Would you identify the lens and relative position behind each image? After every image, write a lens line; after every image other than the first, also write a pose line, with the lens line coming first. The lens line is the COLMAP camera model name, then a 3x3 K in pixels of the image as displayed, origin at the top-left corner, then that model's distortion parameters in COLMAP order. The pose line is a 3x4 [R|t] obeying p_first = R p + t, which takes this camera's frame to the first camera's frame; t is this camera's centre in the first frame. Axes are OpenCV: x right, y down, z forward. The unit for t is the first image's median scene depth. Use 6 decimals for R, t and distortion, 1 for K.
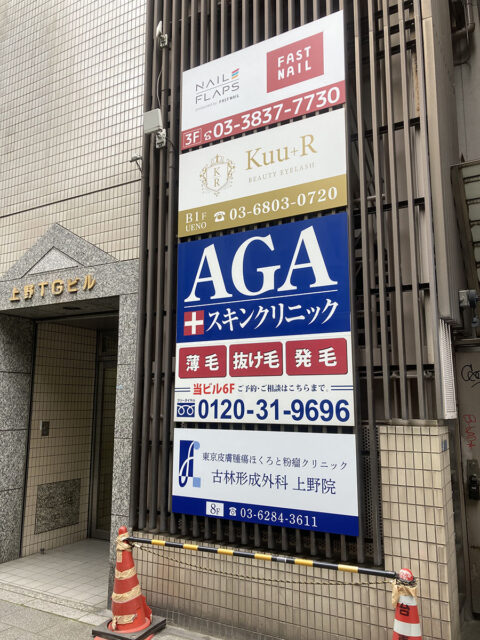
lens RADIAL K [[527.1, 0, 240.0], [0, 527.1, 320.0], [0, 0, 1]] dist [0.060035, -0.052706]
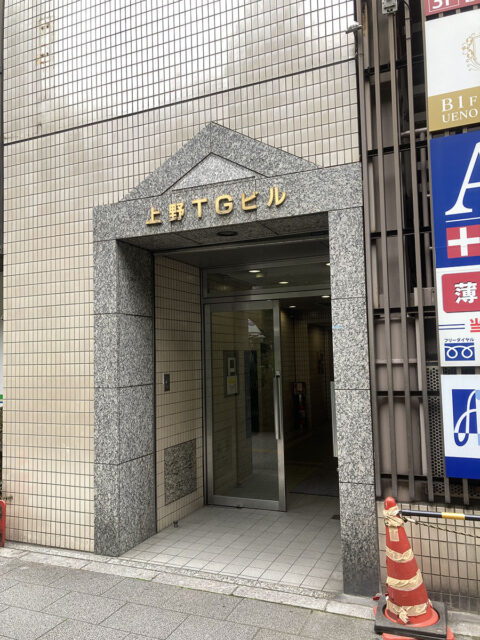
lens RADIAL K [[527.1, 0, 240.0], [0, 527.1, 320.0], [0, 0, 1]] dist [0.060035, -0.052706]
pose [[0.992391, -0.020640, 0.121386, -0.459815], [0.009739, 0.995919, 0.089719, 0.042298], [-0.122742, -0.087854, 0.988542, 0.224861]]
